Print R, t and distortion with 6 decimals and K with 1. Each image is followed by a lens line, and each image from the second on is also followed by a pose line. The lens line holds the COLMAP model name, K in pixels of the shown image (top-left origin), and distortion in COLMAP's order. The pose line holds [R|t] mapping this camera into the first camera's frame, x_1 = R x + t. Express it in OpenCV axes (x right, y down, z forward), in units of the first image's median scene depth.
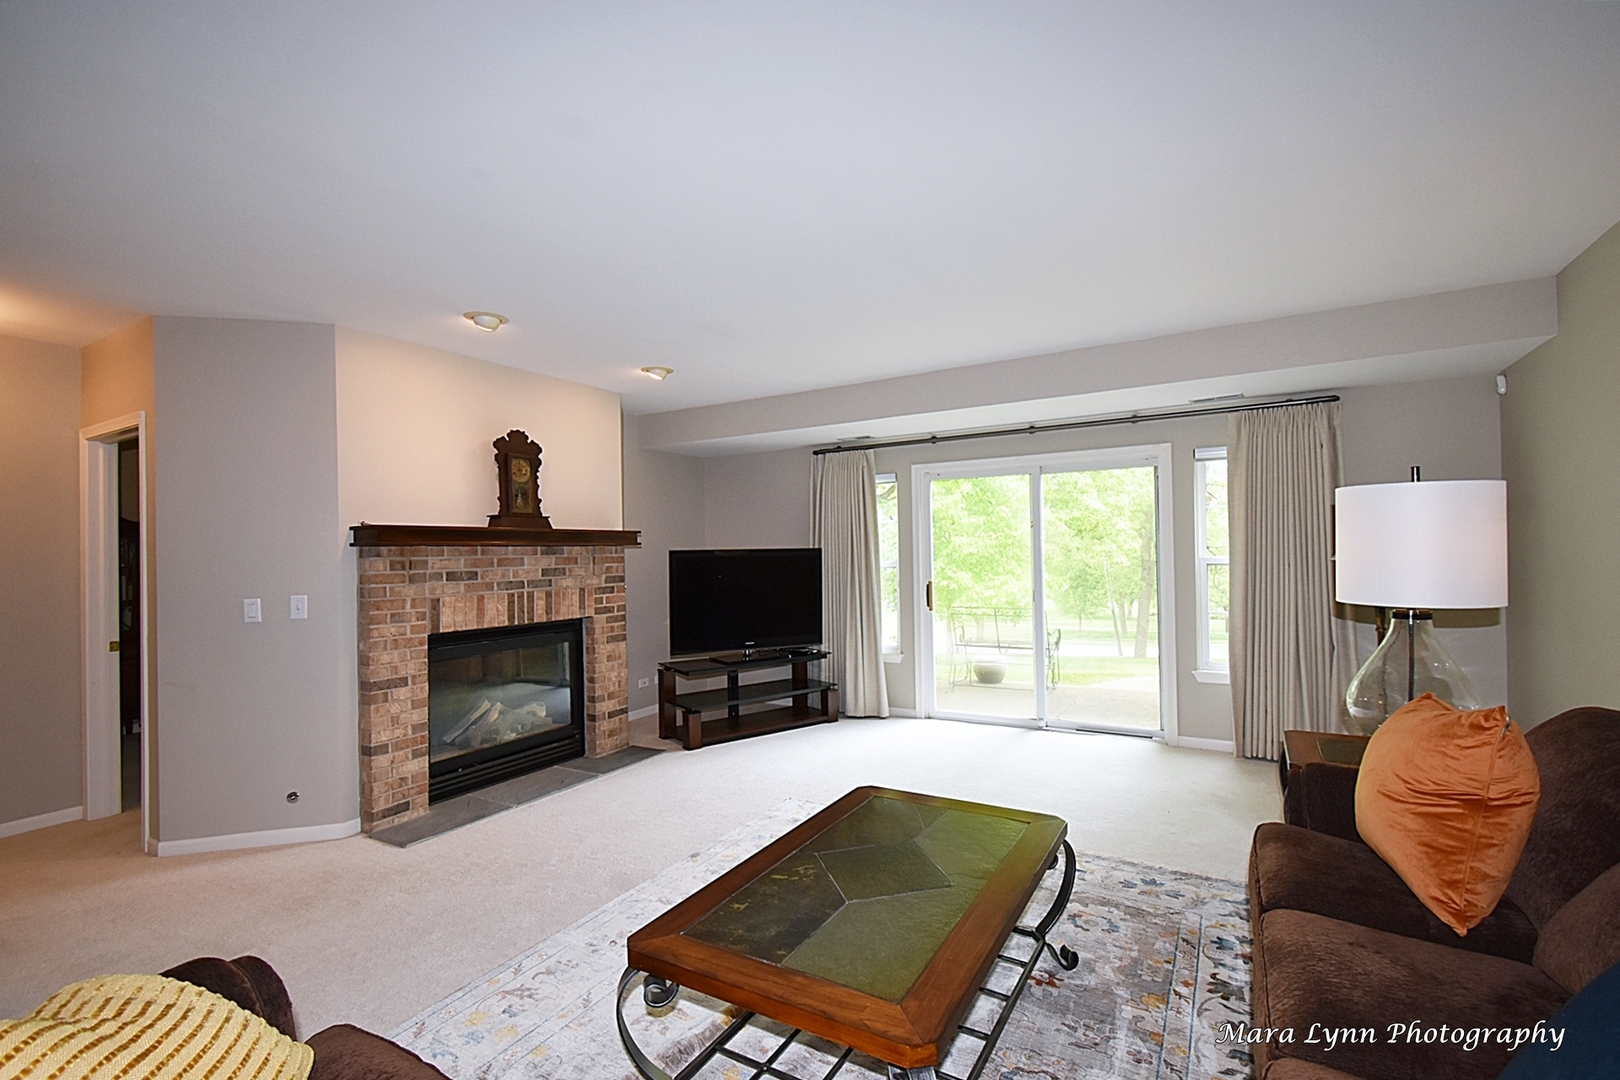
lens RADIAL K [[718.5, 0, 813.6], [0, 718.5, 545.9], [0, 0, 1]] dist [0.000703, 0.000049]
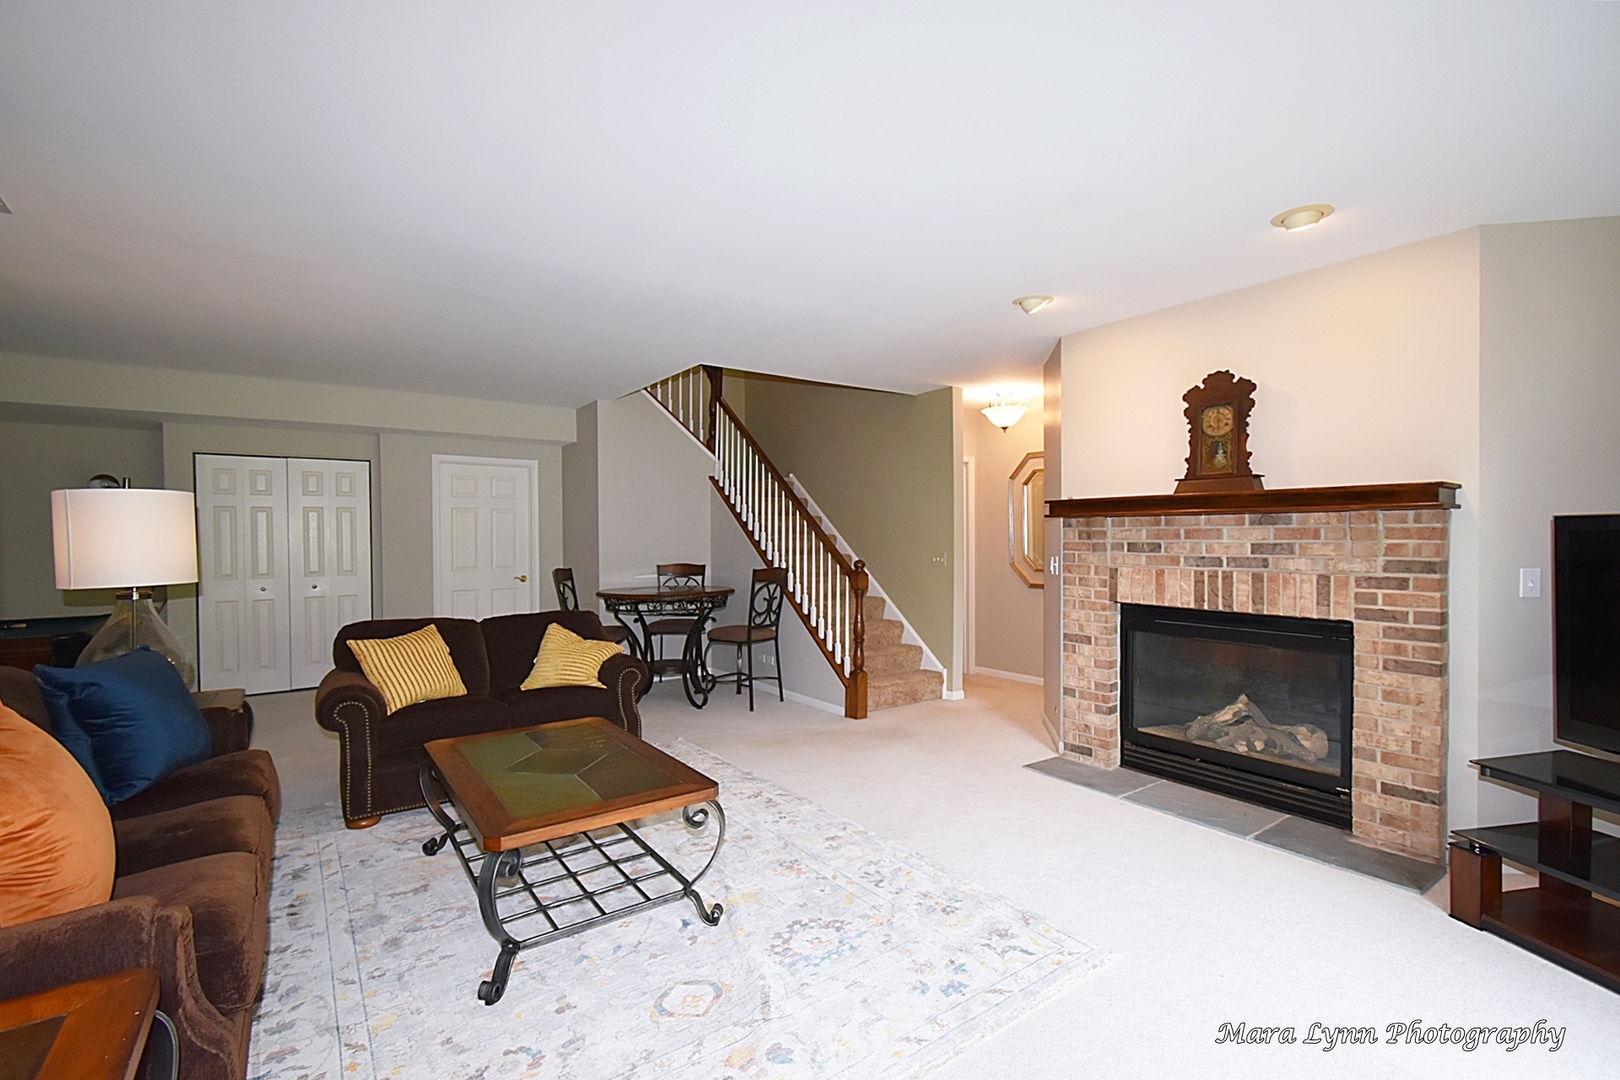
lens RADIAL K [[718.5, 0, 813.6], [0, 718.5, 545.9], [0, 0, 1]] dist [0.000703, 0.000049]
pose [[-0.402685, 0.036011, -0.914630, 0.531037], [0.022310, 0.999315, 0.029523, 0.001674], [0.915067, -0.008517, -0.403213, 0.926592]]
